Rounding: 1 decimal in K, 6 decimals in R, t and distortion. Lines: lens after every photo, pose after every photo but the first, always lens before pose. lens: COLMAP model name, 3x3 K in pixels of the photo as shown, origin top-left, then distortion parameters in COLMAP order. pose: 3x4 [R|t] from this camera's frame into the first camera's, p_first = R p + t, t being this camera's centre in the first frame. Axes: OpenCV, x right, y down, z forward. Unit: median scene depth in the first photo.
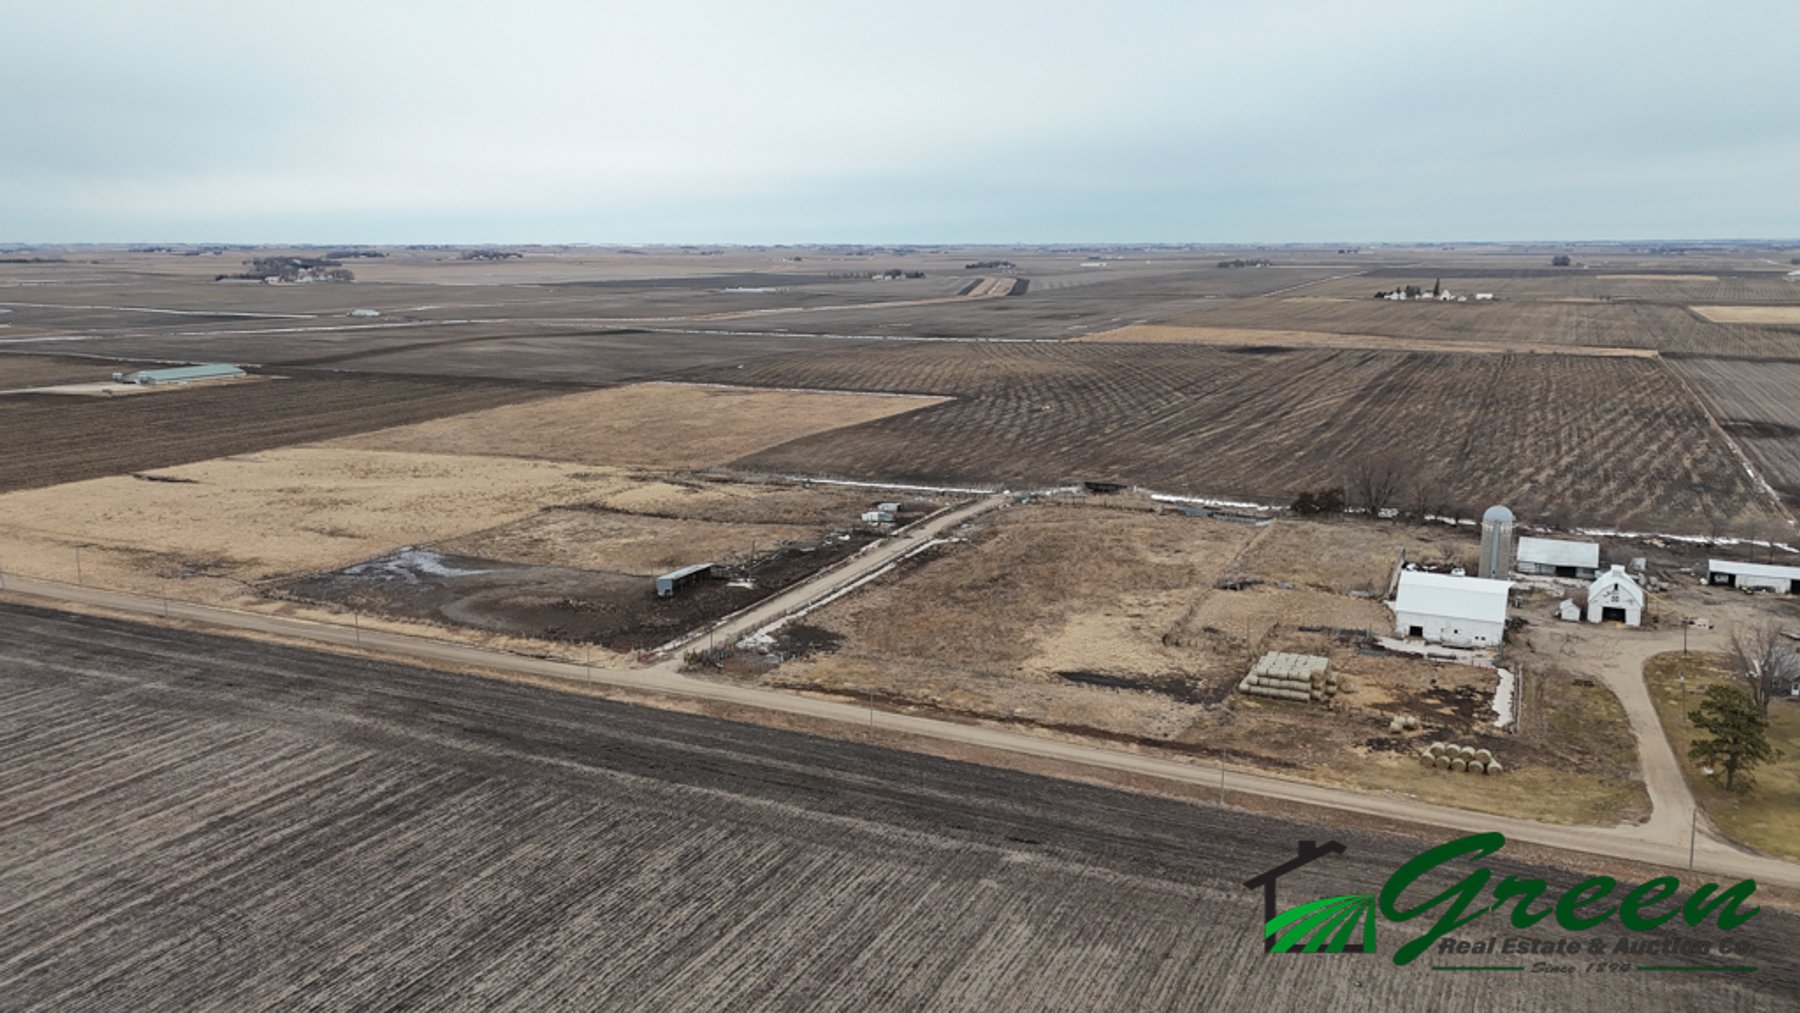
lens RADIAL K [[1320.4, 0, 901.4], [0, 1320.4, 499.8], [0, 0, 1]] dist [0.090009, -0.089478]
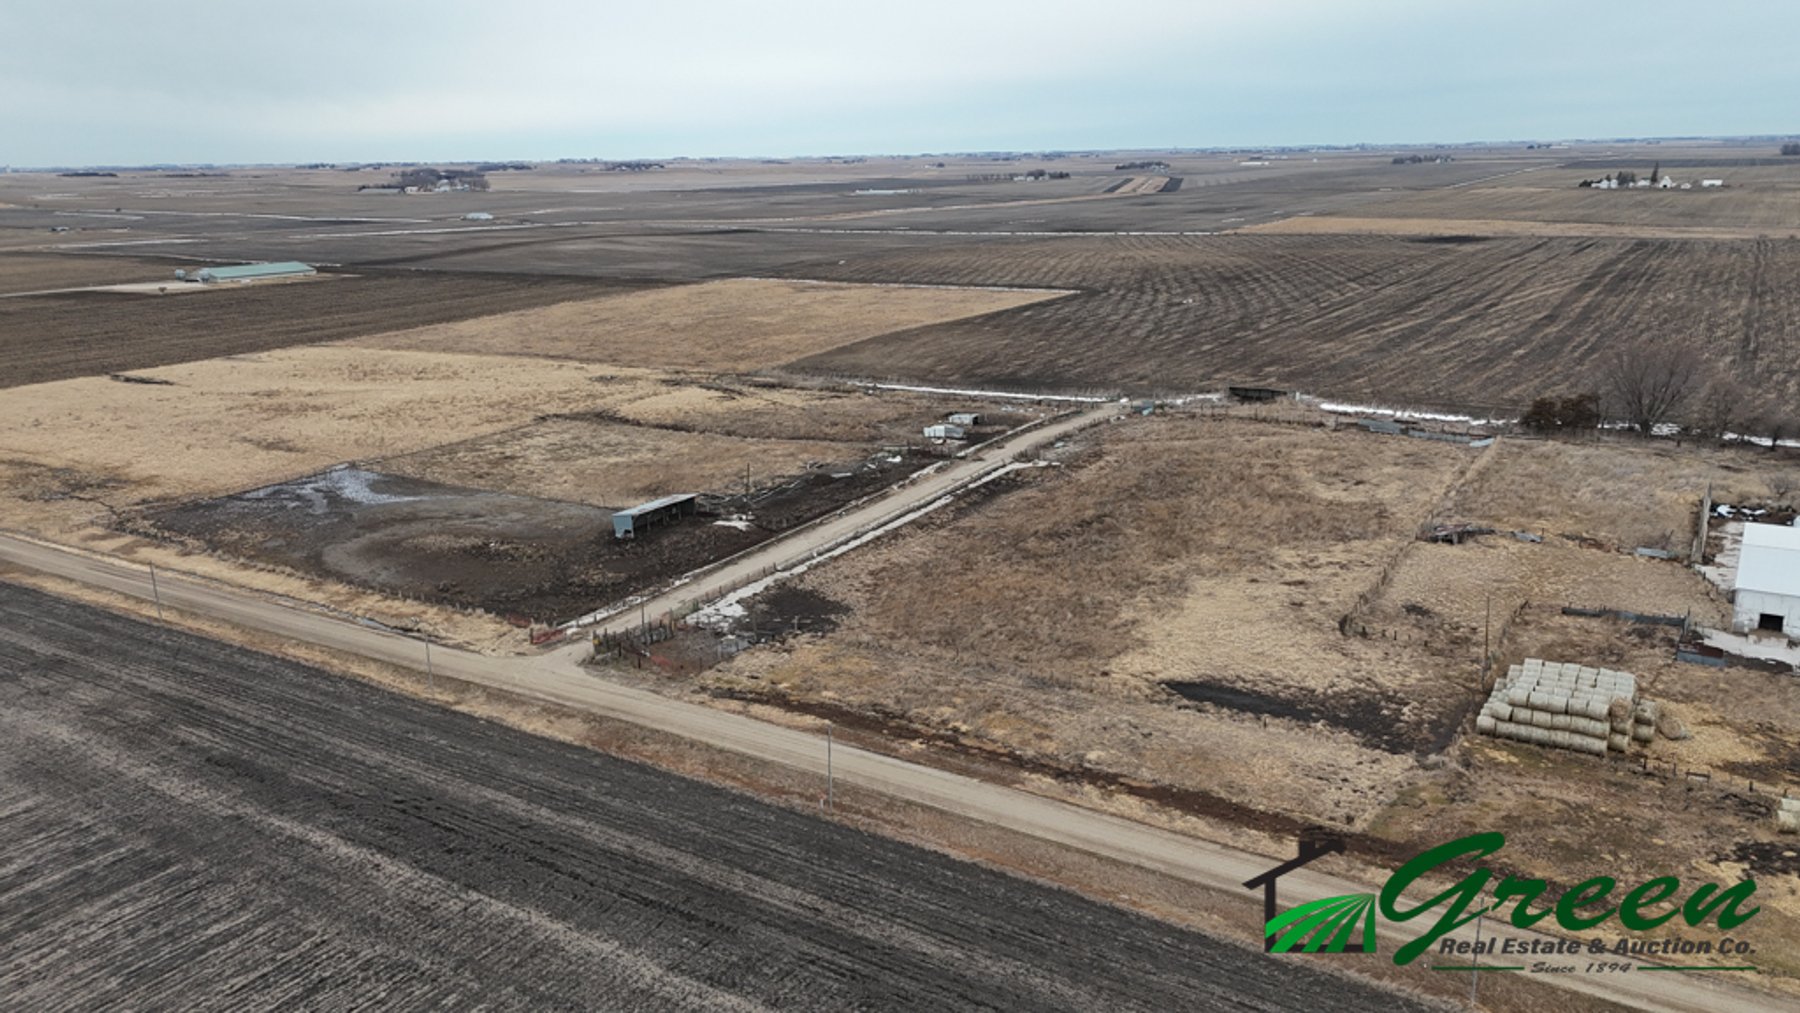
lens RADIAL K [[1320.4, 0, 900.0], [0, 1320.4, 506.5], [0, 0, 1]] dist [0.086659, -0.084434]
pose [[0.993764, 0.013466, -0.110688, 0.038756], [-0.005825, 0.997595, 0.069070, 0.003592], [0.111351, -0.067994, 0.991452, 0.234747]]
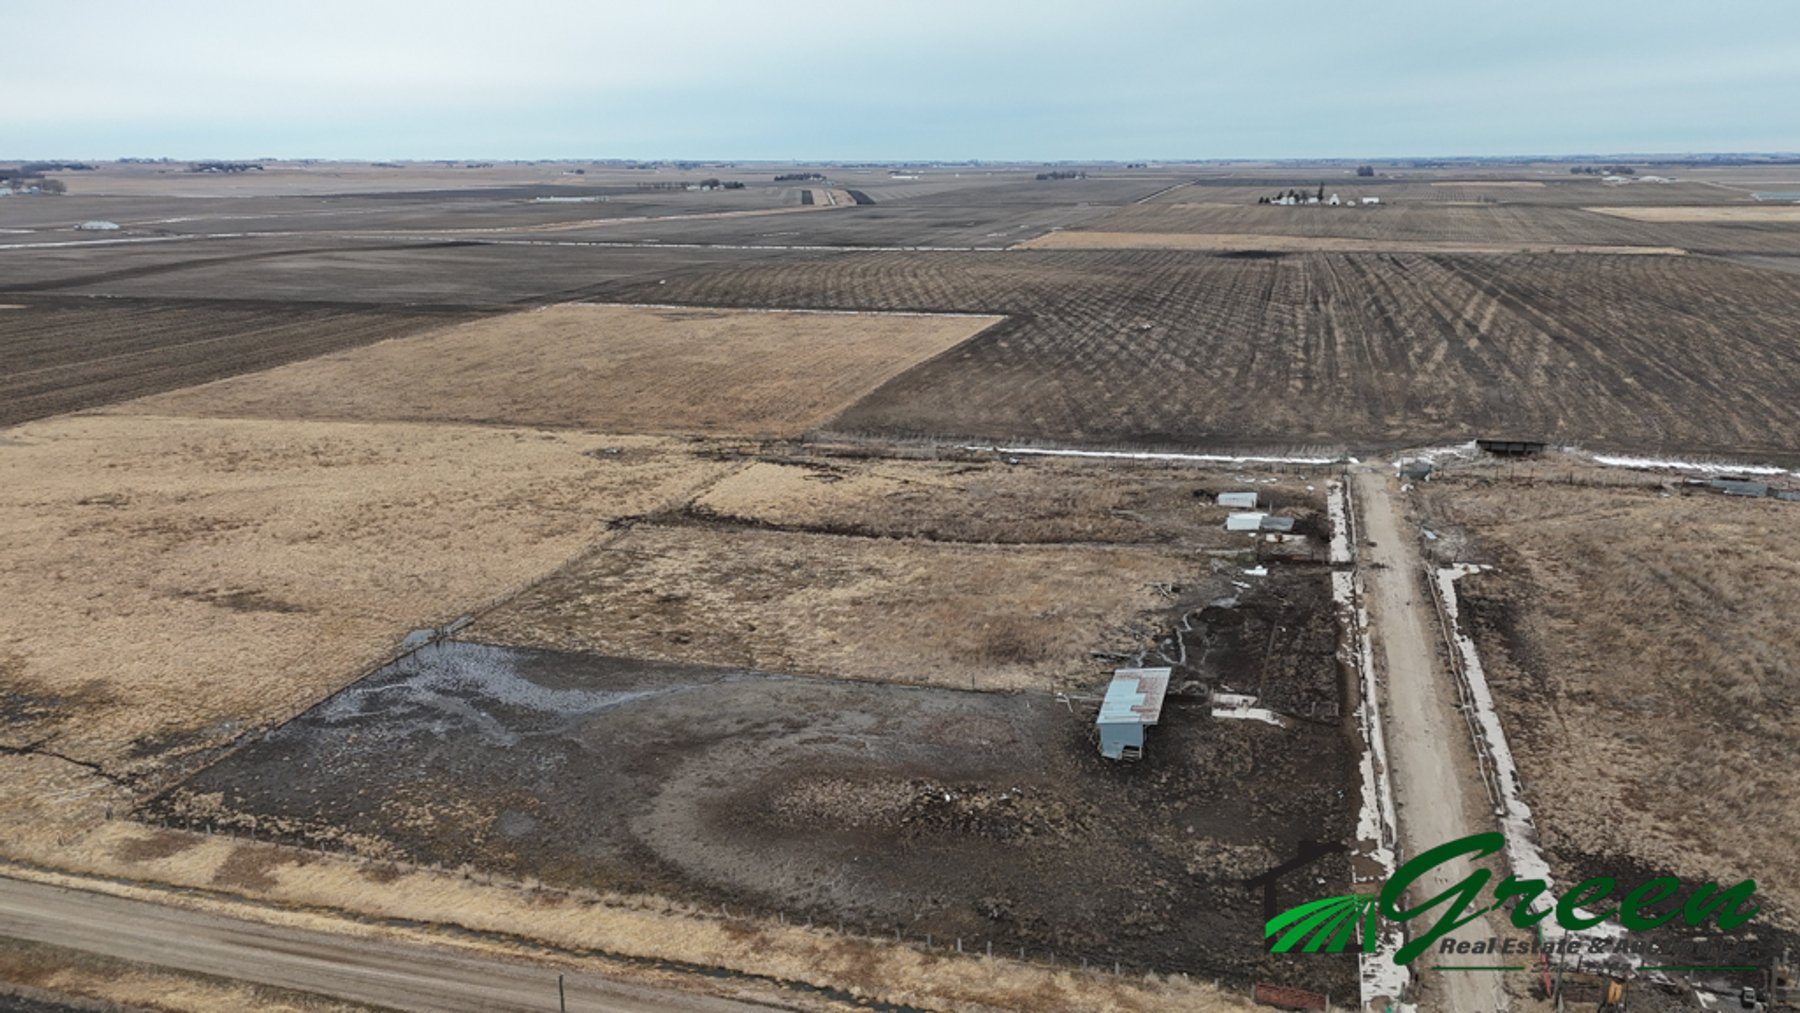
lens RADIAL K [[1320.4, 0, 901.4], [0, 1320.4, 499.8], [0, 0, 1]] dist [0.090009, -0.089478]
pose [[0.985661, -0.043422, 0.163055, -0.250112], [0.033862, 0.997566, 0.060963, -0.035357], [-0.165306, -0.054567, 0.984732, 0.443106]]
